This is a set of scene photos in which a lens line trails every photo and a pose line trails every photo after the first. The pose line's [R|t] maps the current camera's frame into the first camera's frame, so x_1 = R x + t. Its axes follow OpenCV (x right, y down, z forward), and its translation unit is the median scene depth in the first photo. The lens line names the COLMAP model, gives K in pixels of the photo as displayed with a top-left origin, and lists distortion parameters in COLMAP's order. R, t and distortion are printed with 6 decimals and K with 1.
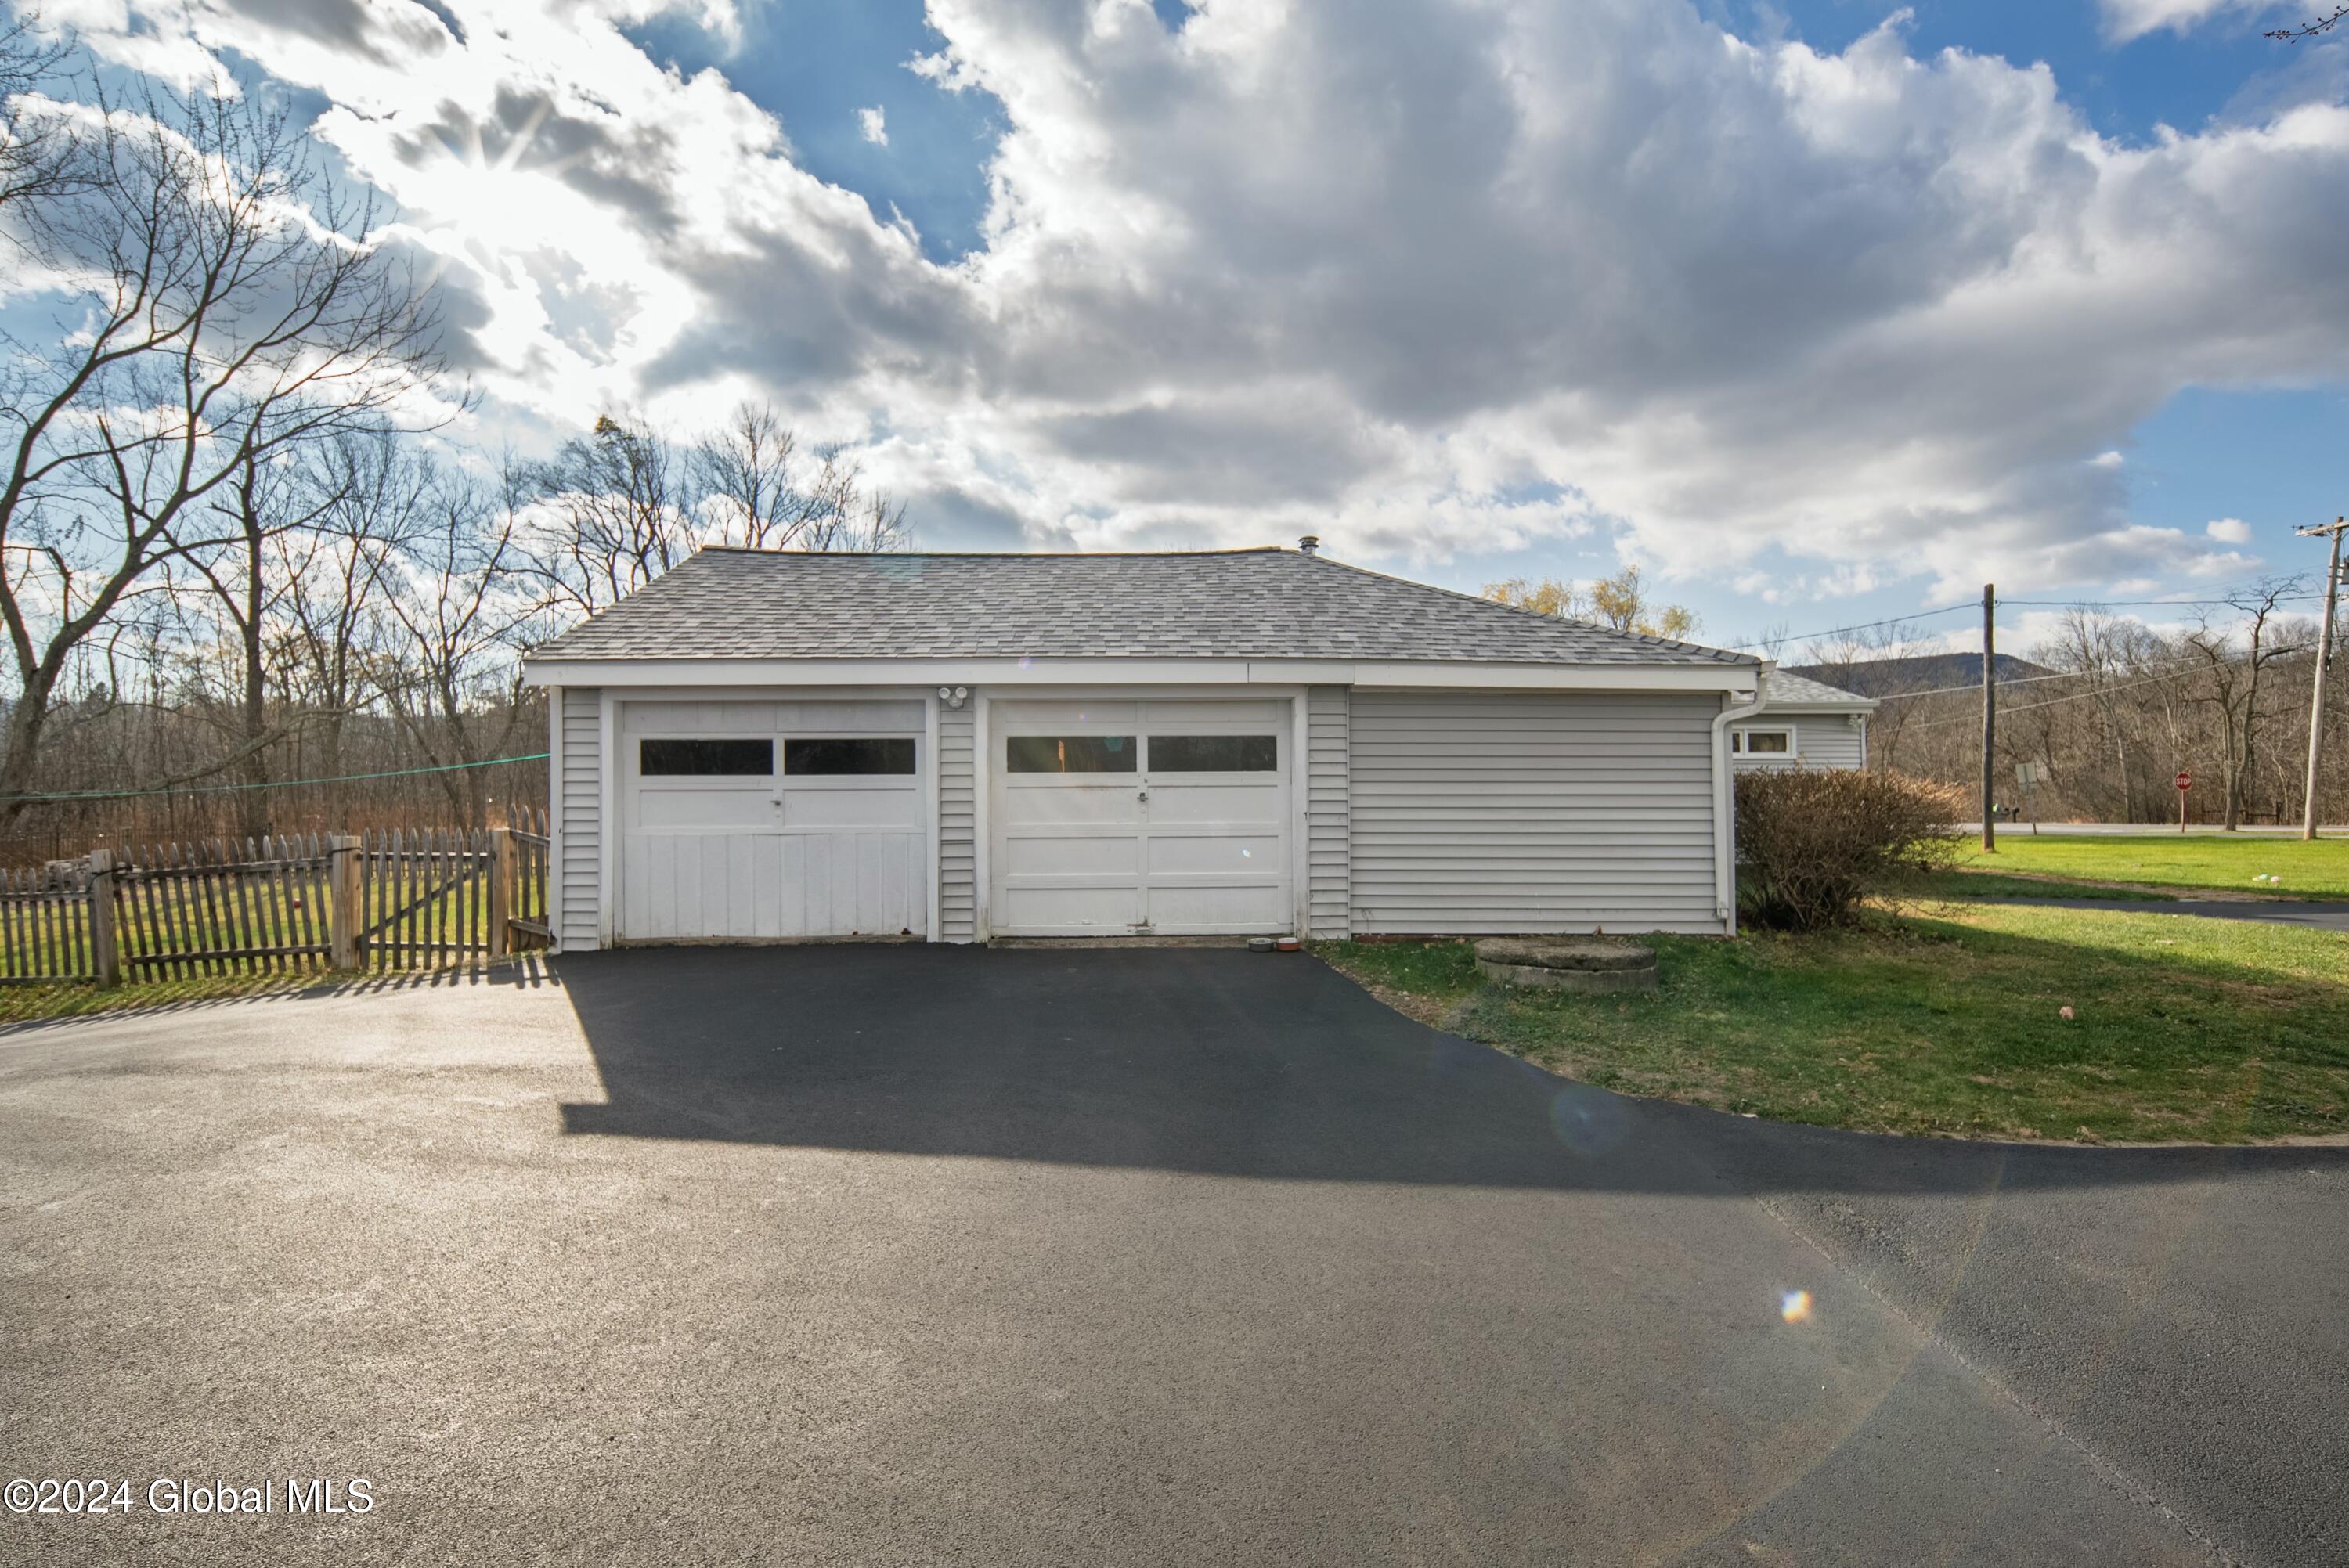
lens RADIAL K [[1080.8, 0, 1182.5], [0, 1080.8, 791.6], [0, 0, 1]] dist [-0.001906, -0.000767]
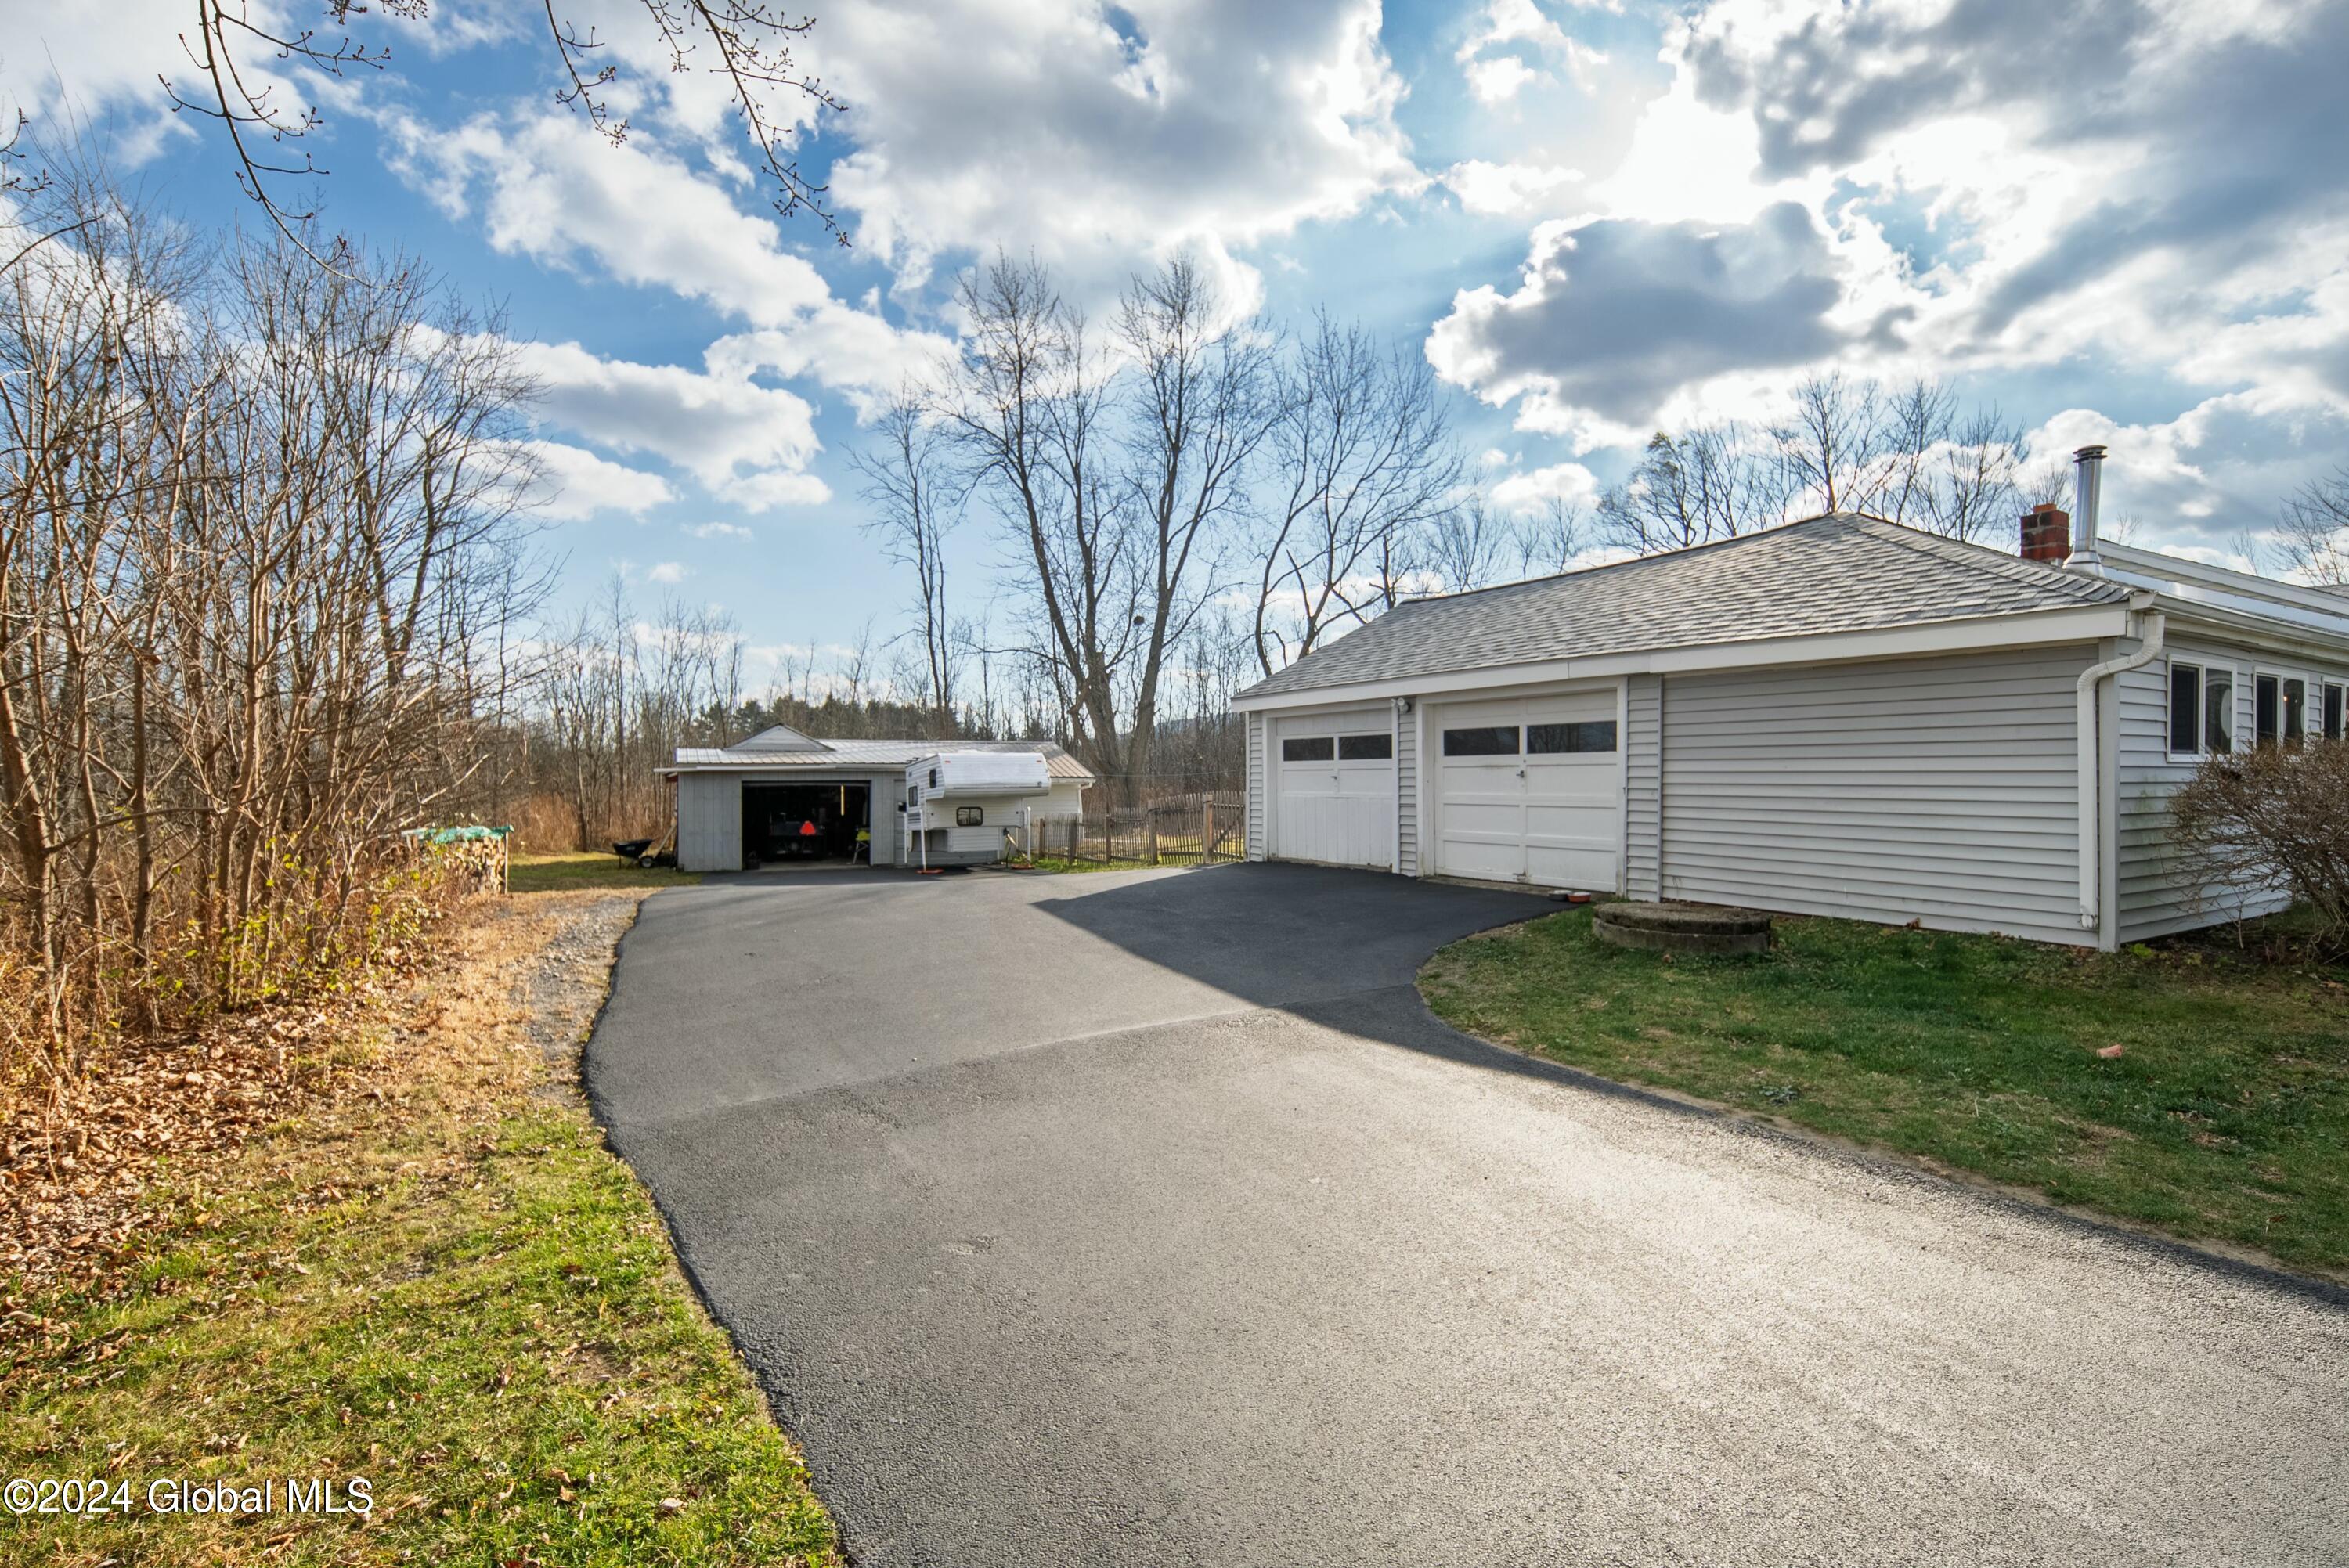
lens RADIAL K [[1080.8, 0, 1182.5], [0, 1080.8, 791.6], [0, 0, 1]] dist [-0.001906, -0.000767]
pose [[0.481311, 0.014534, -0.876430, 0.886957], [0.010290, 0.999700, 0.022229, -0.006398], [0.876490, -0.019718, 0.481017, 0.043184]]
